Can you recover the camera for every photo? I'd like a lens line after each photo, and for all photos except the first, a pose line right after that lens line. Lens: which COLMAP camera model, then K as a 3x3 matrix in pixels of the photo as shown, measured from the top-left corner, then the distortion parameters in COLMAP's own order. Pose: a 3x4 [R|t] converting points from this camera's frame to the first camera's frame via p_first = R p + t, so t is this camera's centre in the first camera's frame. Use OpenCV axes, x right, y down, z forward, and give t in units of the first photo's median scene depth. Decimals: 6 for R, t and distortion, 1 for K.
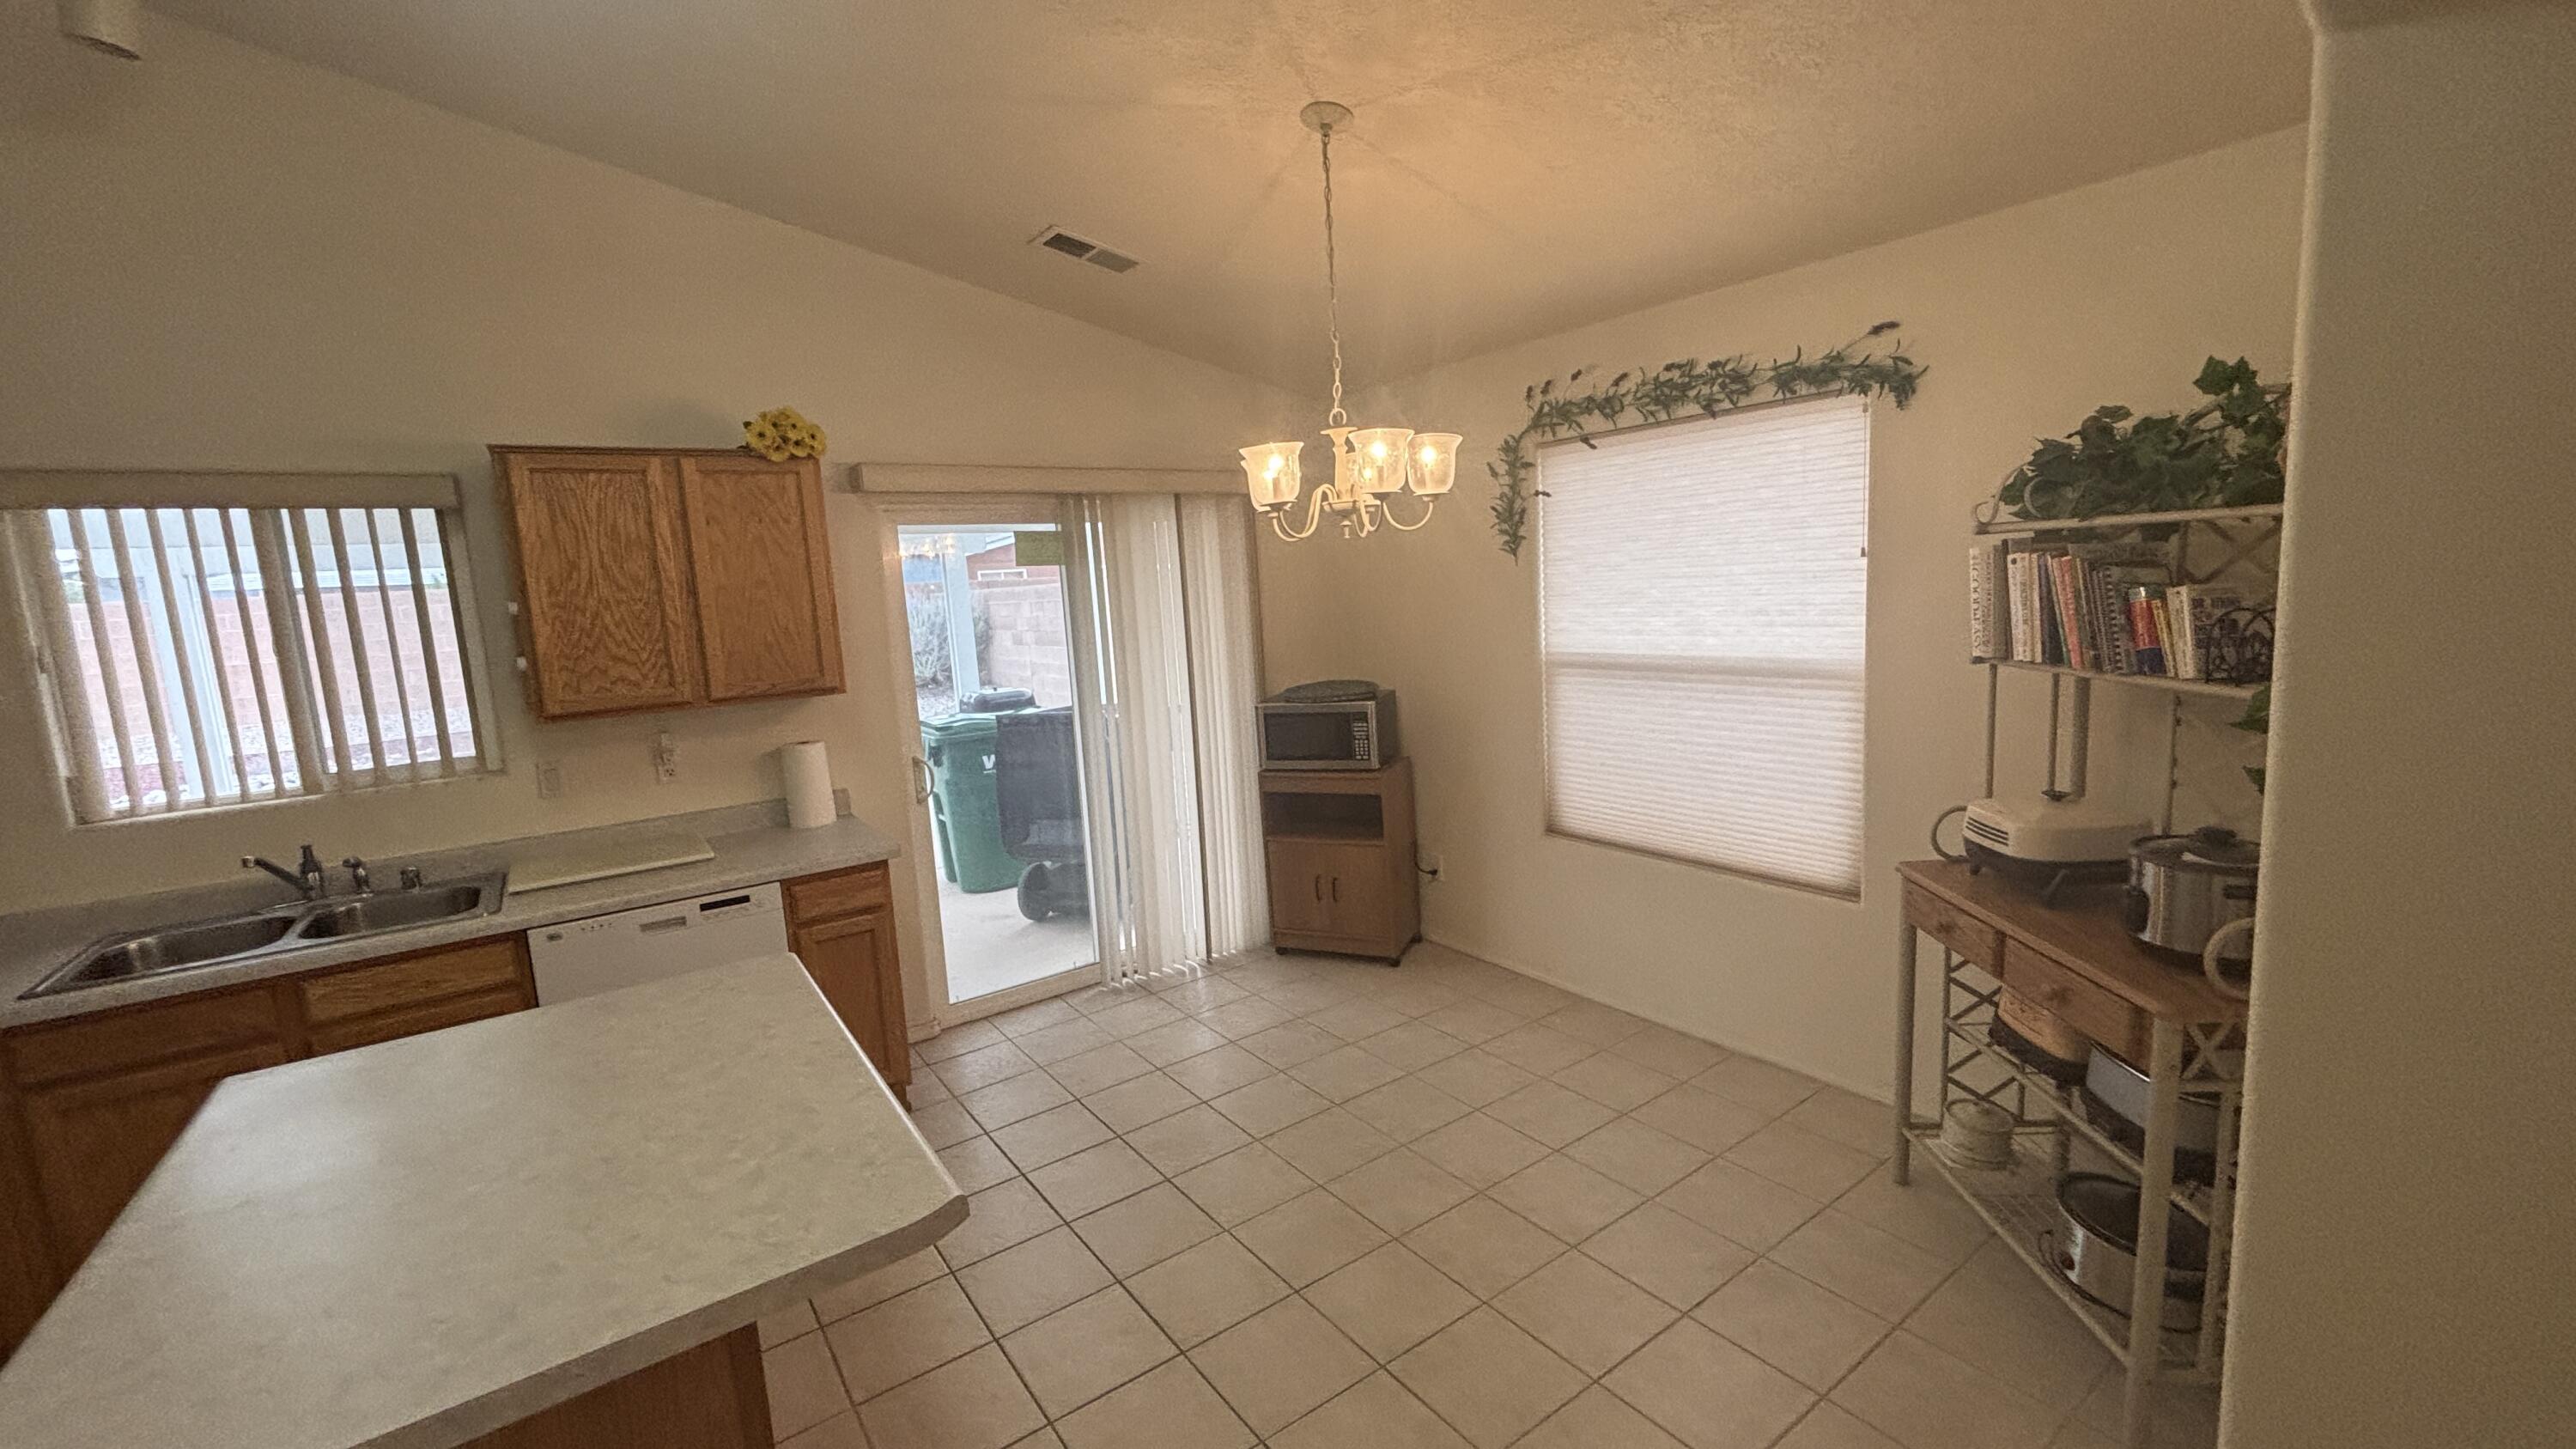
lens RADIAL K [[1027.8, 0, 1281.6], [0, 1027.8, 723.5], [0, 0, 1]] dist [0.002521, 0.000420]
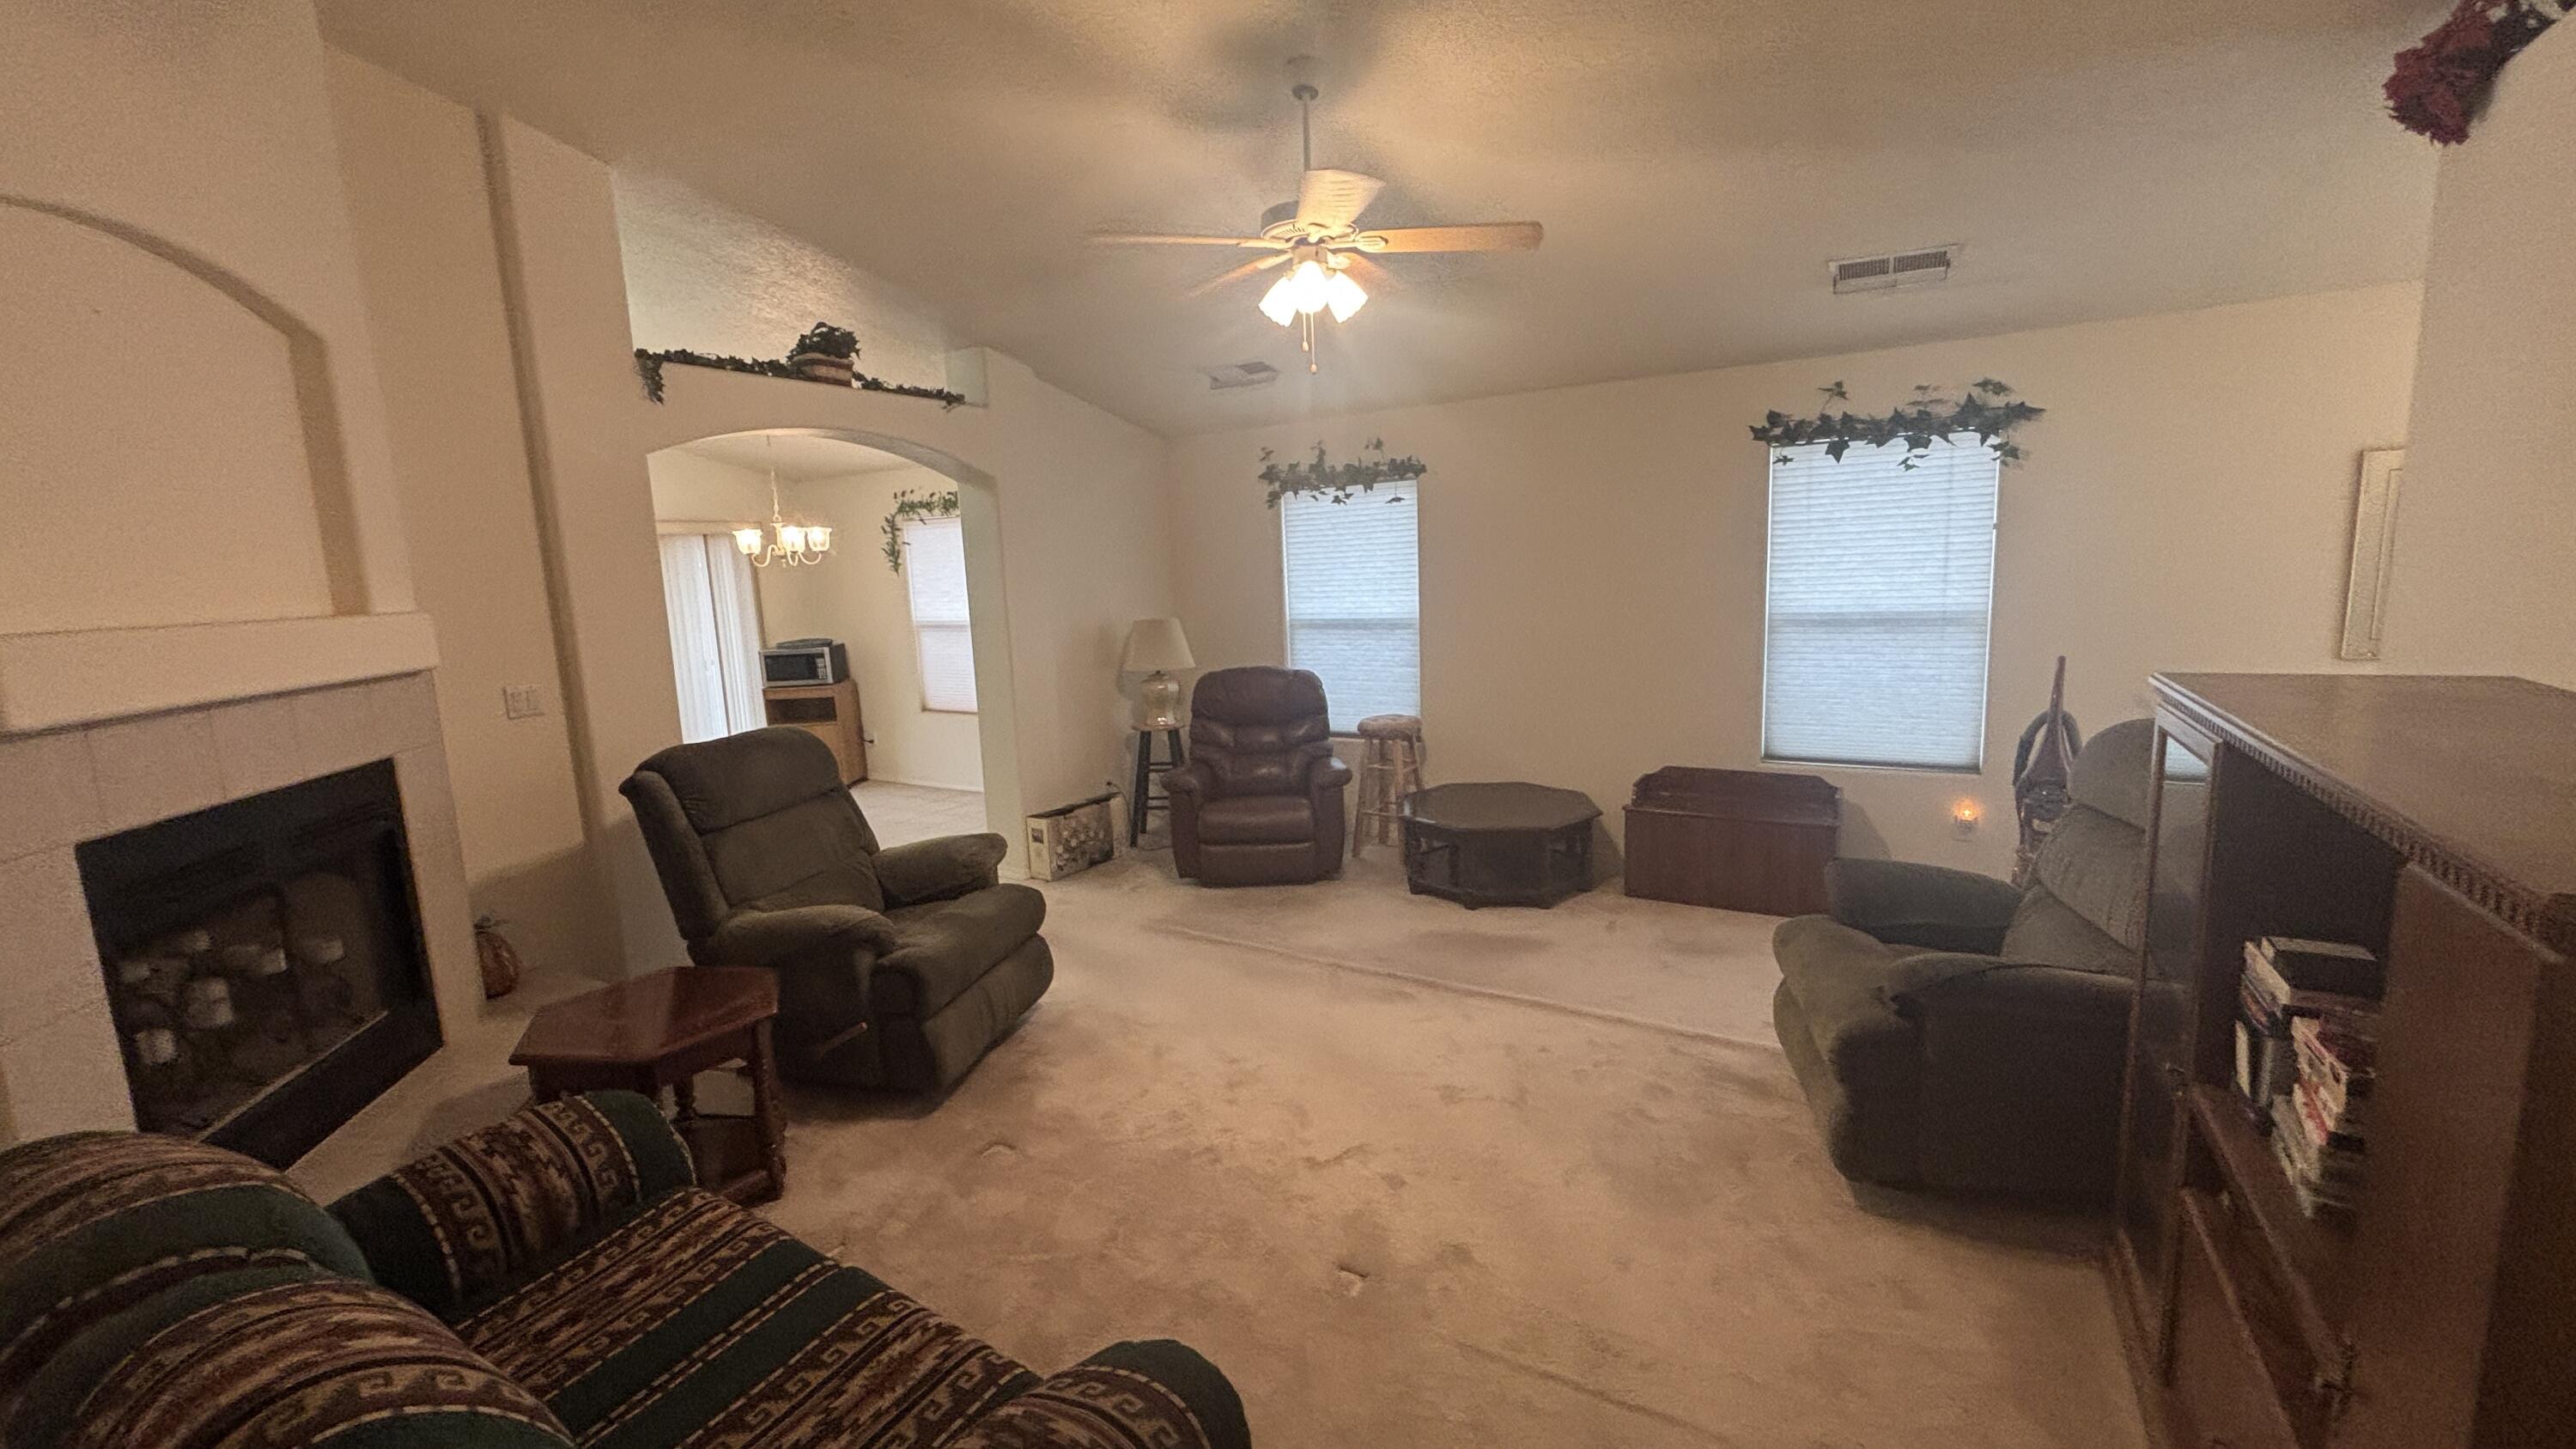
lens RADIAL K [[1027.8, 0, 1292.9], [0, 1027.8, 721.3], [0, 0, 1]] dist [0.002521, 0.000420]
pose [[0.916160, -0.037364, 0.399068, 0.122248], [0.039614, 0.999212, 0.002612, 0.155472], [-0.398851, 0.013415, 0.916918, -1.169502]]
